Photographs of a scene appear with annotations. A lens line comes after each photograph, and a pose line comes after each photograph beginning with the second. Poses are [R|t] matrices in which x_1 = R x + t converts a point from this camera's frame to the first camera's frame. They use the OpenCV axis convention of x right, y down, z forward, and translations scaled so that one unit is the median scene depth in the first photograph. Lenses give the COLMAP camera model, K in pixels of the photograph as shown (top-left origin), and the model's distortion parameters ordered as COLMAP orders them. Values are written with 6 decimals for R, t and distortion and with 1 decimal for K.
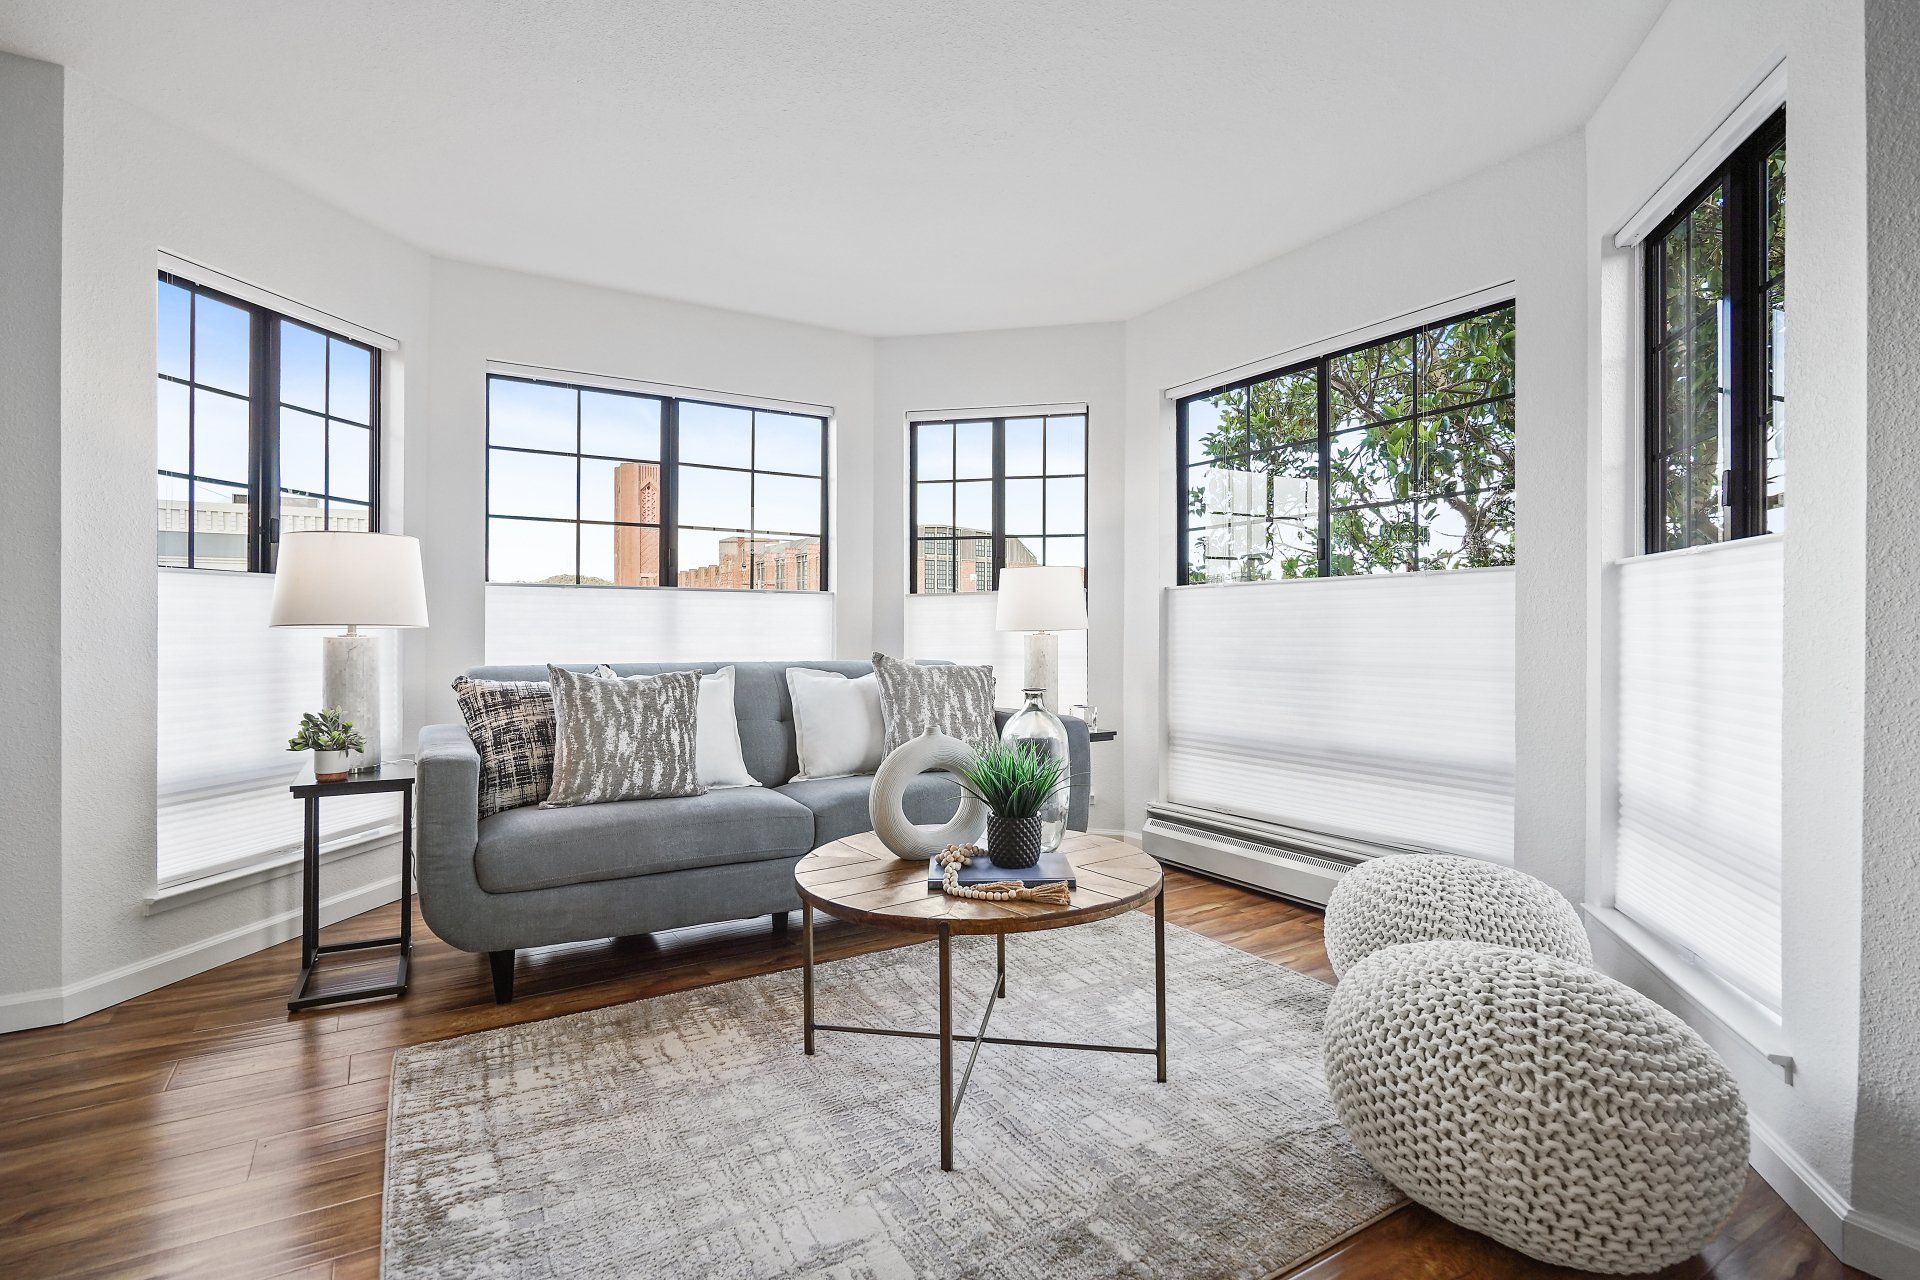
lens RADIAL K [[931.1, 0, 946.8], [0, 931.1, 631.9], [0, 0, 1]] dist [-0.004406, 0.003680]
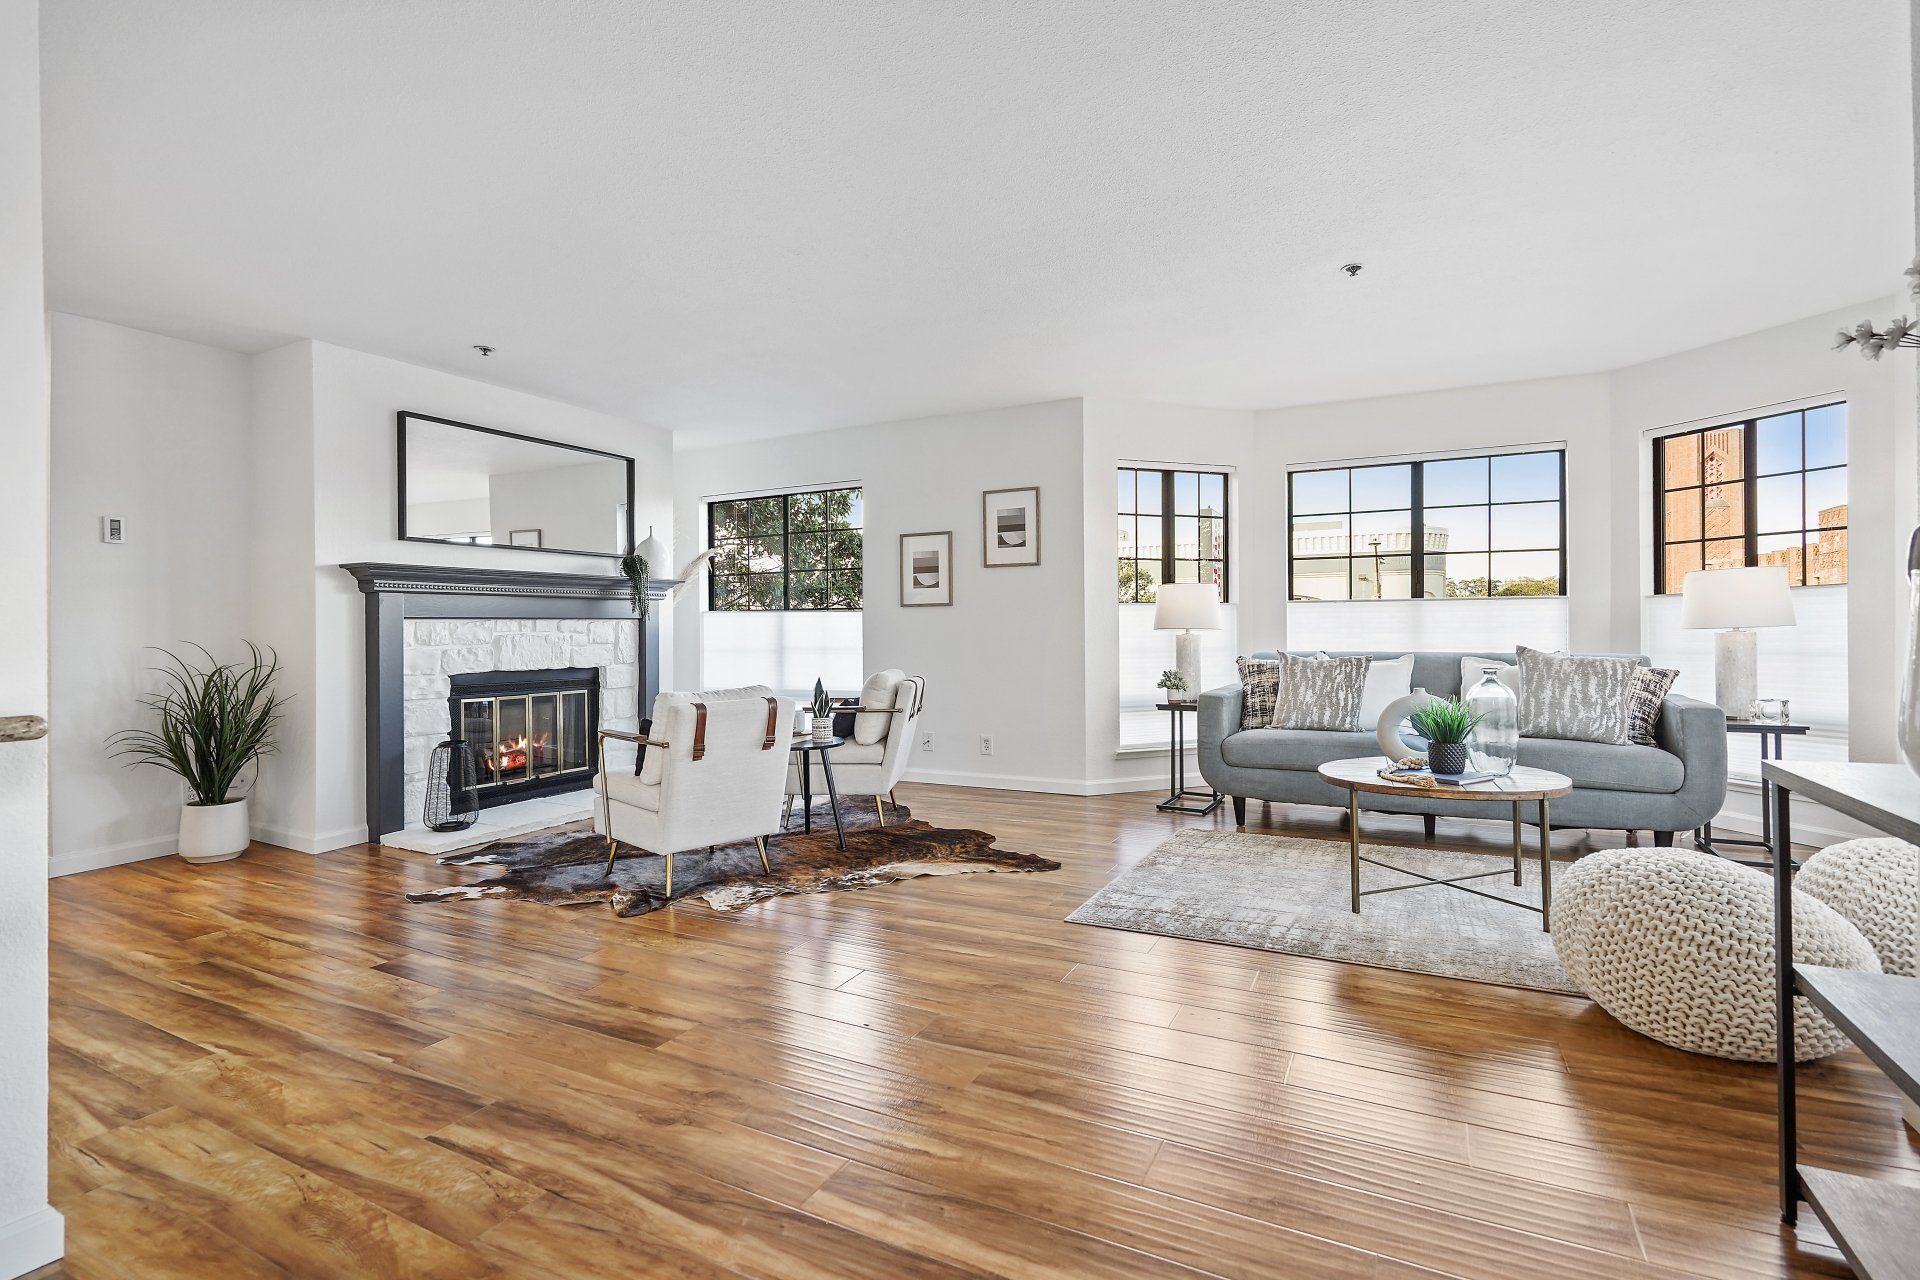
lens RADIAL K [[889.2, 0, 954.8], [0, 889.2, 630.5], [0, 0, 1]] dist [-0.003309, 0.001132]
pose [[0.517629, -0.005614, -0.855586, 0.716777], [0.005673, 0.999979, -0.003129, -0.000406], [0.855586, -0.003234, 0.517650, -0.407629]]
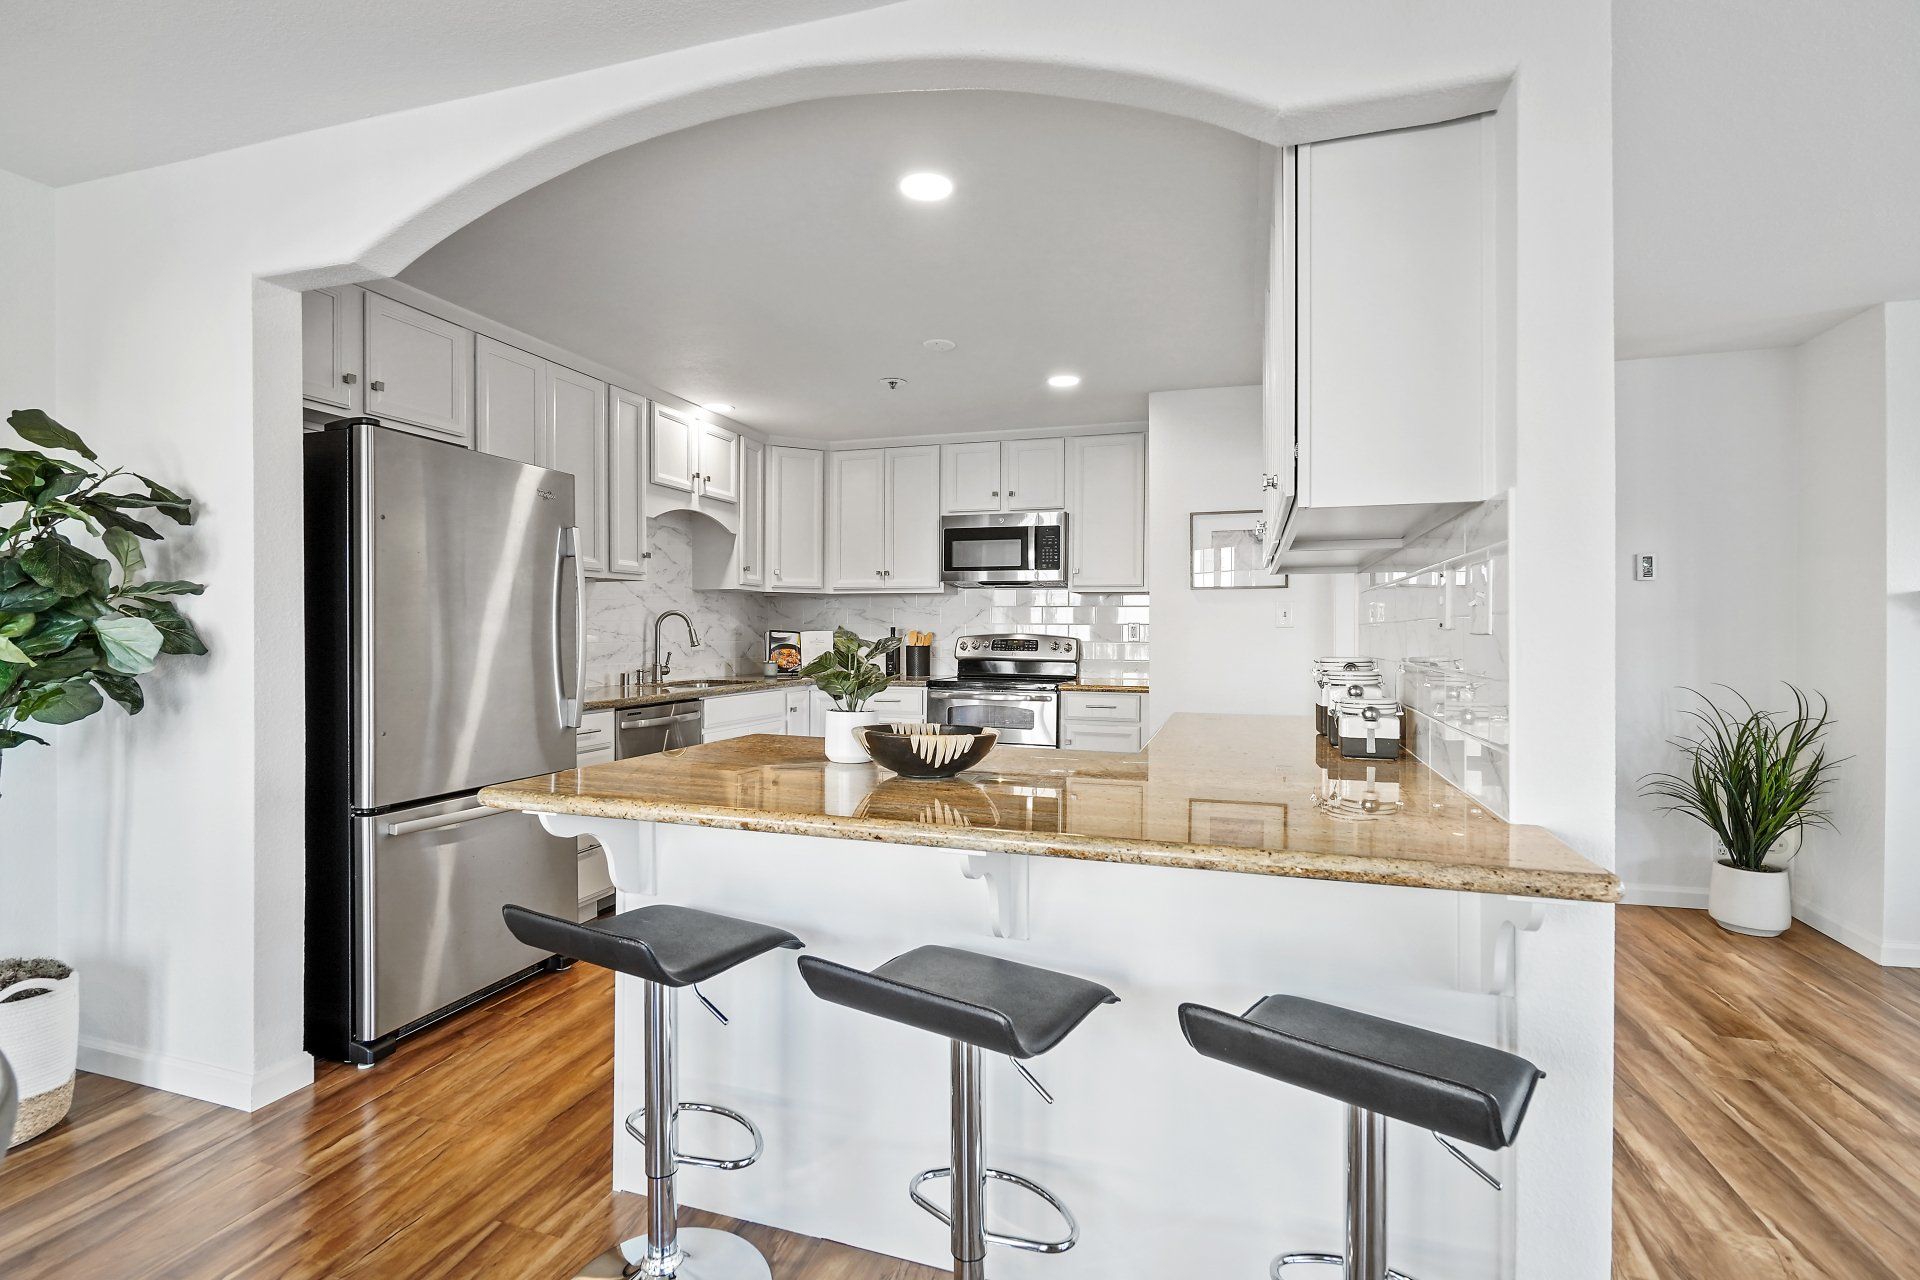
lens RADIAL K [[908.5, 0, 948.1], [0, 908.5, 630.1], [0, 0, 1]] dist [-0.006194, 0.003526]
pose [[-0.756095, -0.002711, -0.654457, 0.579276], [-0.004396, 0.999990, 0.000937, -0.071059], [0.654448, 0.003586, -0.756099, -0.462585]]
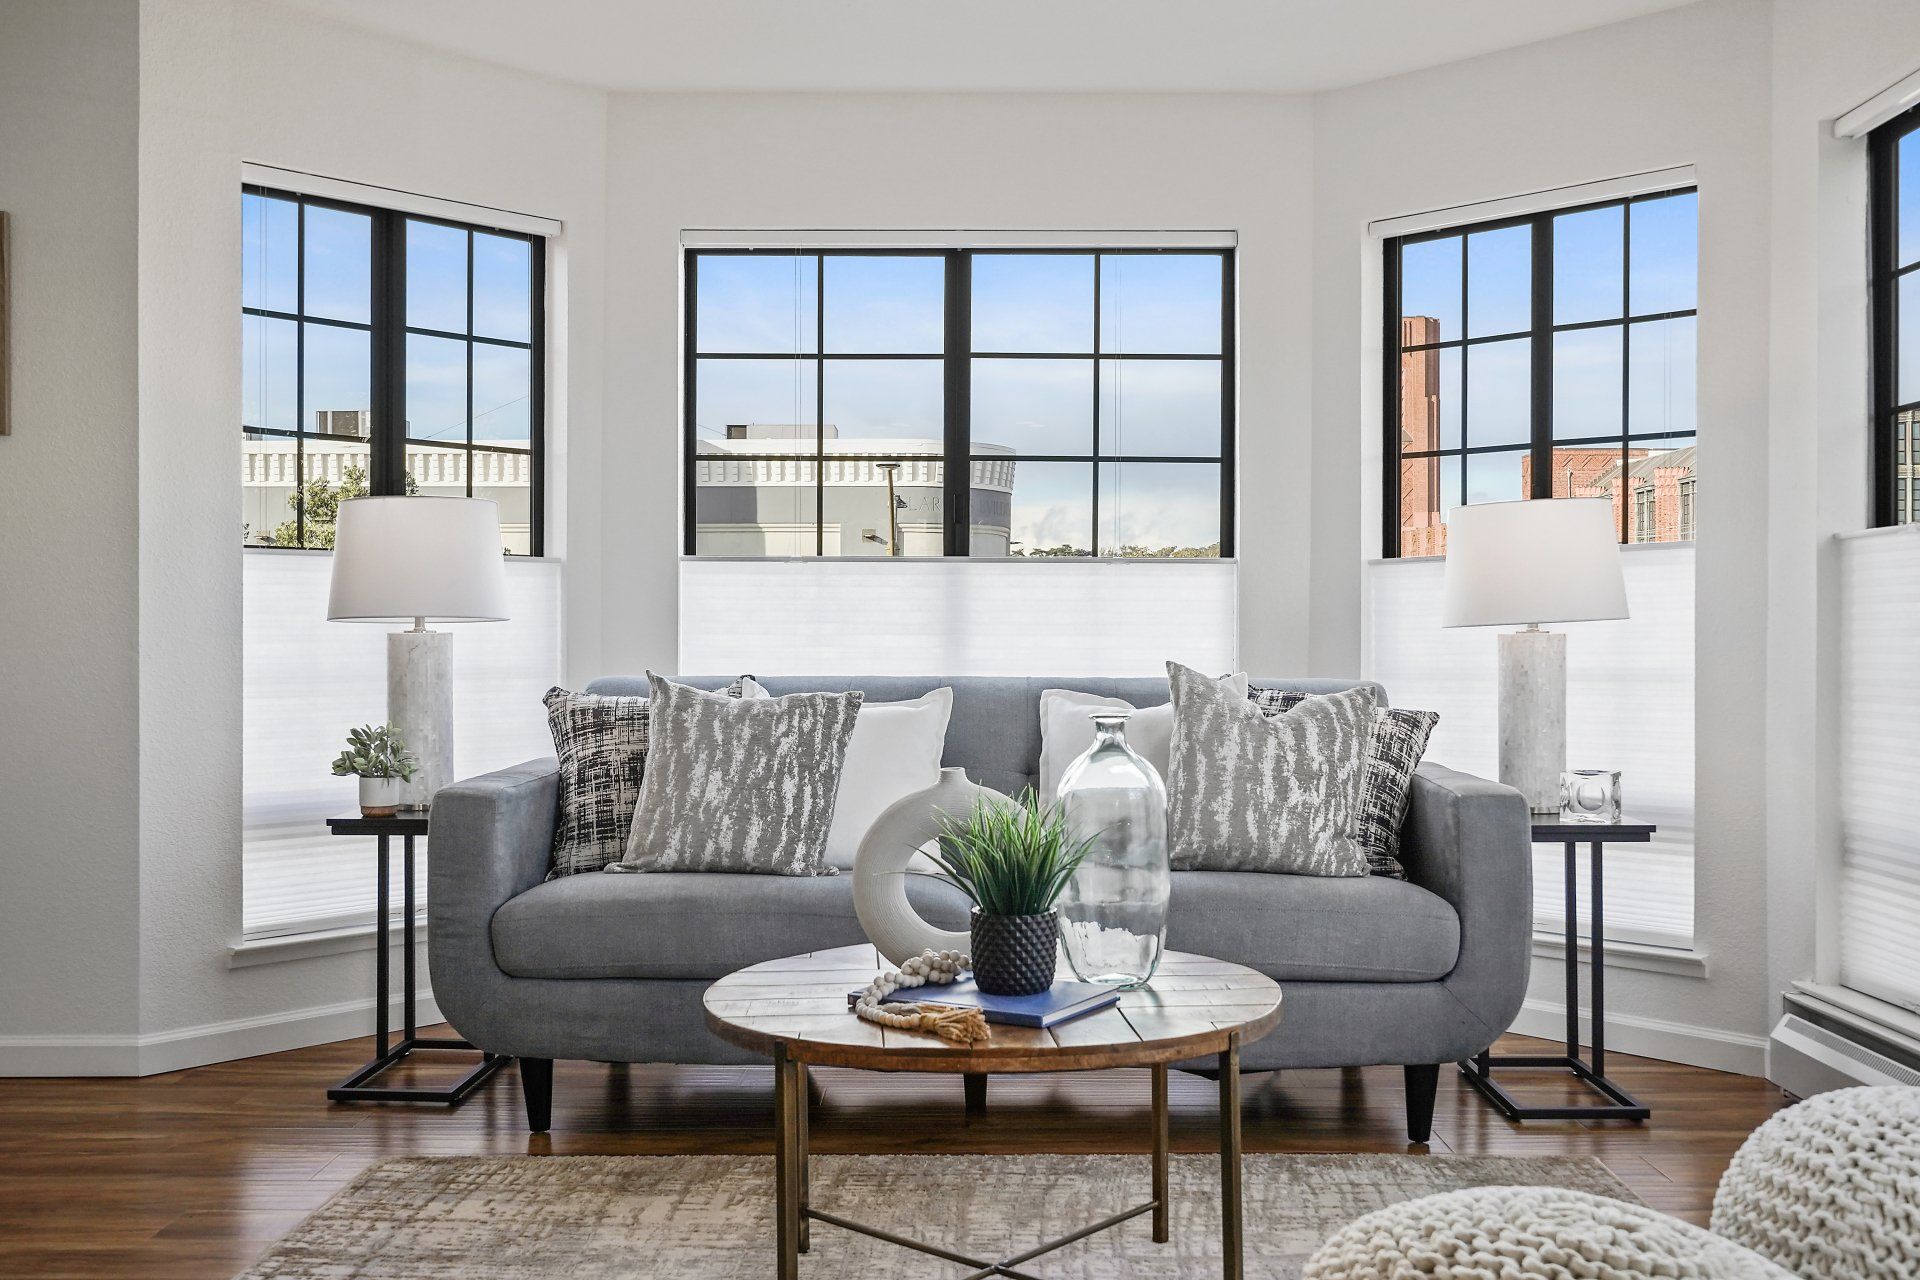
lens RADIAL K [[1834.0, 0, 956.3], [0, 1834.0, 636.2], [0, 0, 1]] dist [0.026655, 0.000000]
pose [[0.852788, 0.000880, -0.522256, 0.512670], [-0.001363, 0.999999, -0.000541, 0.008199], [0.522255, 0.001173, 0.852788, -0.059832]]
